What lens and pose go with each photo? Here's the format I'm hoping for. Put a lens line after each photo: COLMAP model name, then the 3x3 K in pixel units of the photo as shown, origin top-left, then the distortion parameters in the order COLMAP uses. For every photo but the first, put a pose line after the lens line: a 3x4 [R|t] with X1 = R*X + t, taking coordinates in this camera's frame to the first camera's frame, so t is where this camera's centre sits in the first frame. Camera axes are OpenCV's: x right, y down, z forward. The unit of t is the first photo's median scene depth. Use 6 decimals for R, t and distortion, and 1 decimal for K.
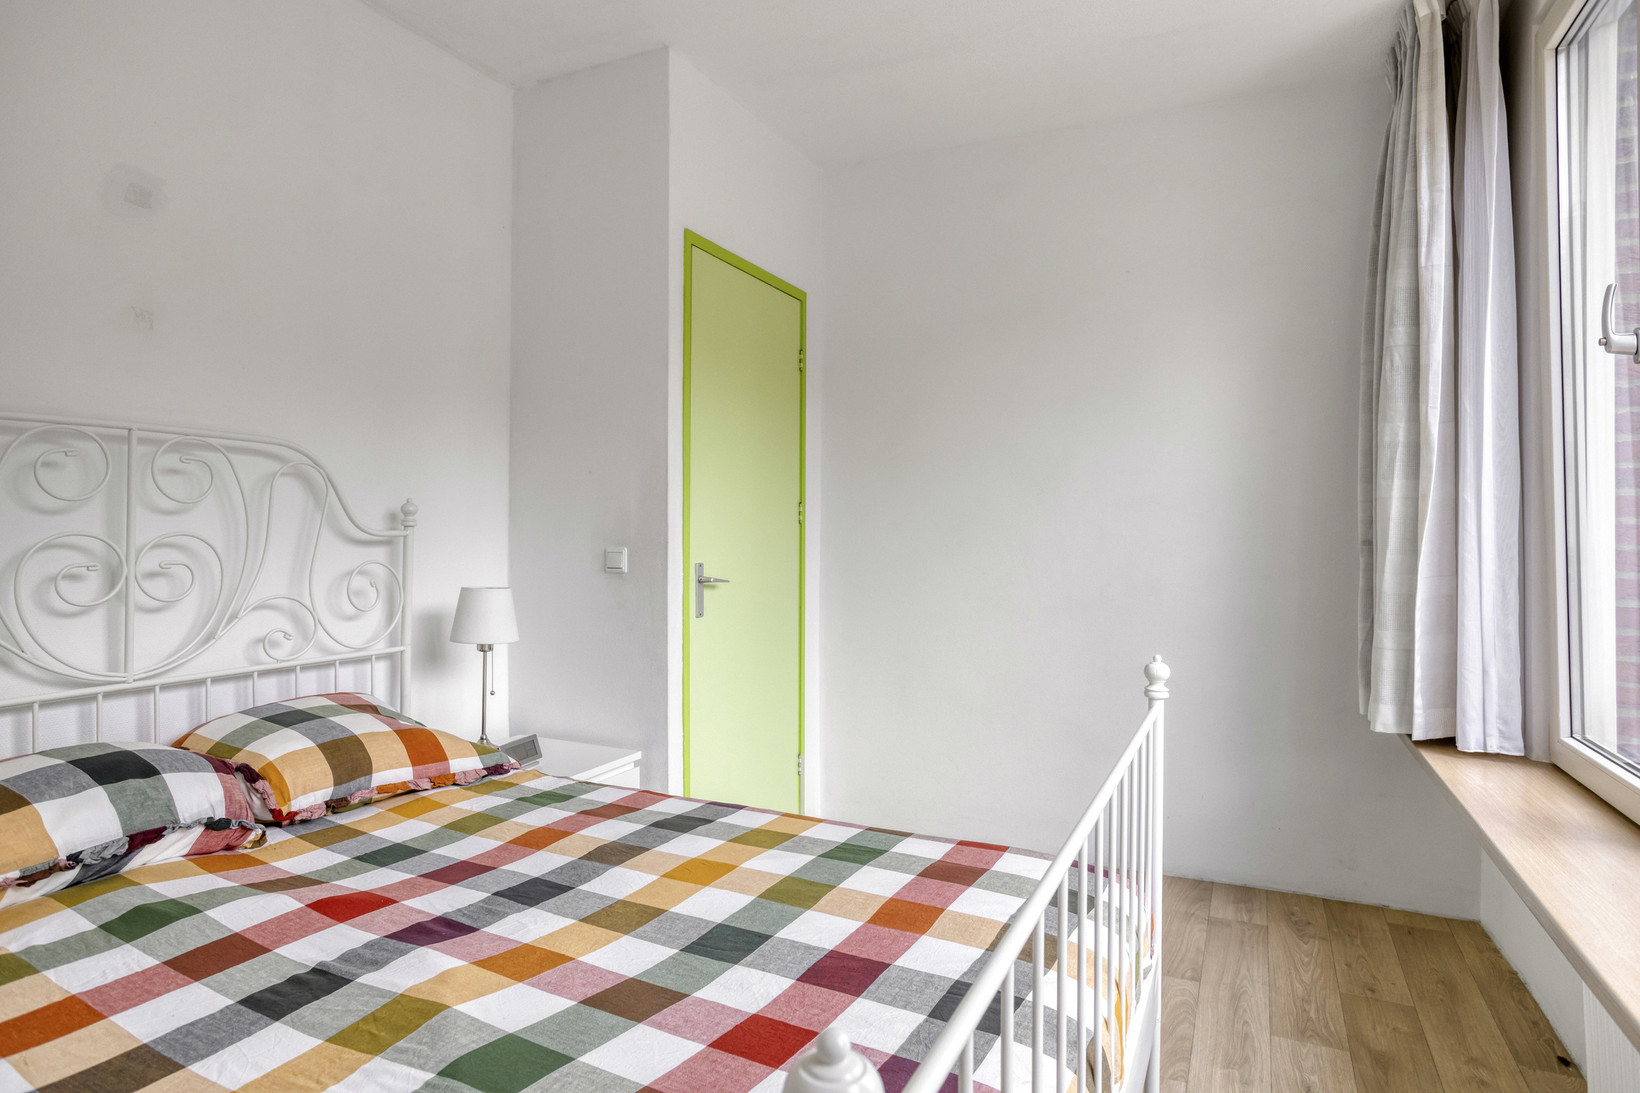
lens RADIAL K [[935.1, 0, 813.9], [0, 935.1, 534.7], [0, 0, 1]] dist [-0.029465, 0.029231]
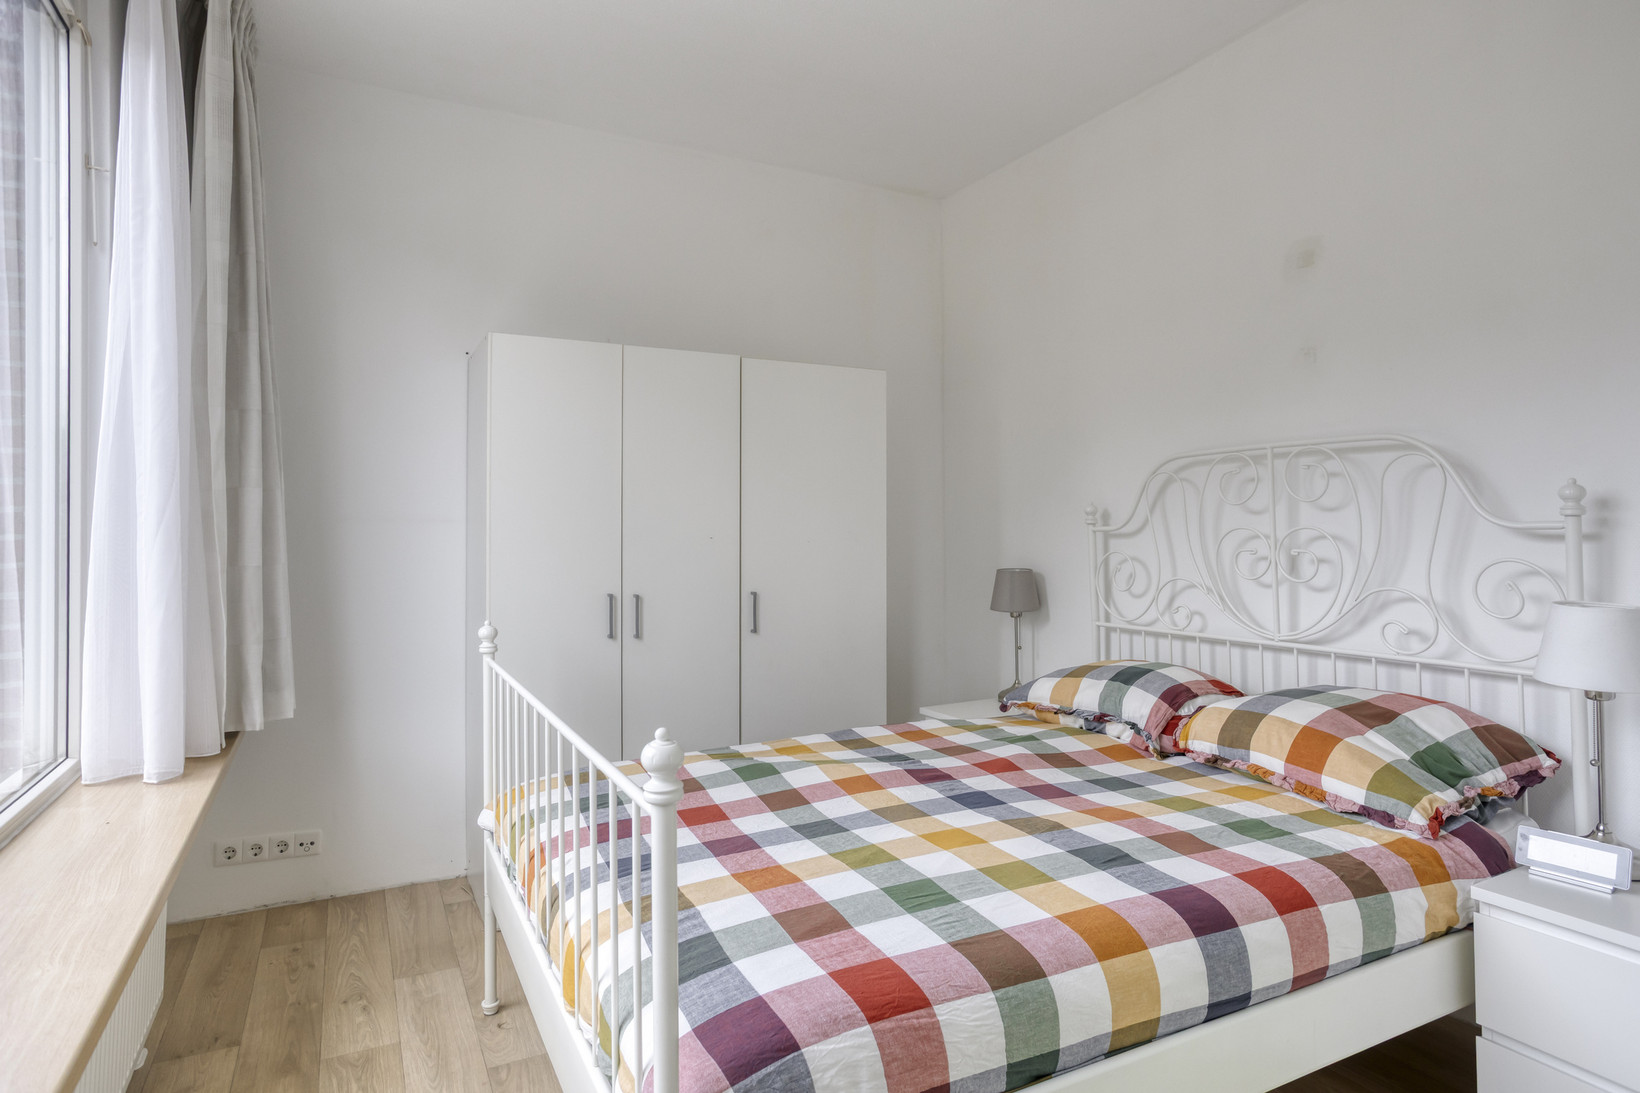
lens RADIAL K [[935.1, 0, 823.9], [0, 935.1, 540.4], [0, 0, 1]] dist [-0.029465, 0.029231]
pose [[-0.603533, 0.012129, -0.797246, 0.653615], [0.007423, 0.999926, 0.009593, -0.000940], [0.797303, -0.000128, -0.603579, 1.204246]]
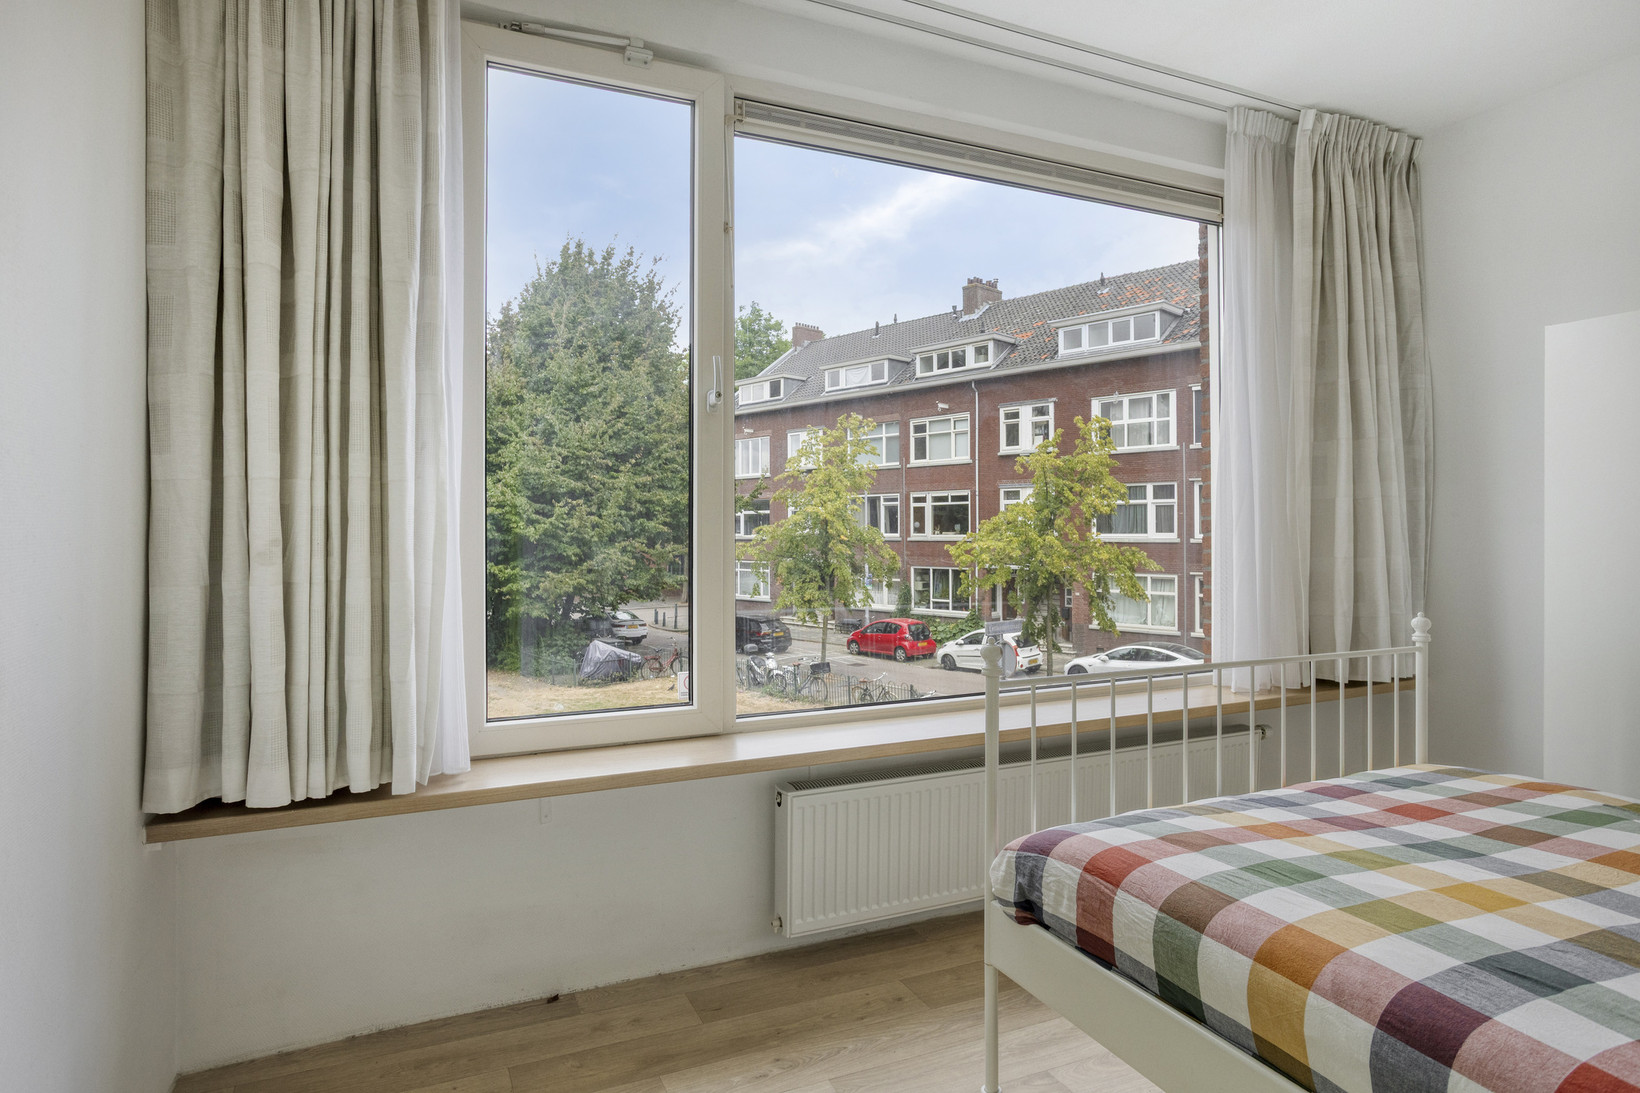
lens RADIAL K [[935.1, 0, 826.5], [0, 935.1, 536.4], [0, 0, 1]] dist [-0.029465, 0.029231]
pose [[-0.761570, -0.002173, 0.648079, -0.183336], [-0.000184, 0.999995, 0.003137, -0.004195], [-0.648083, 0.002270, -0.761567, 1.674238]]
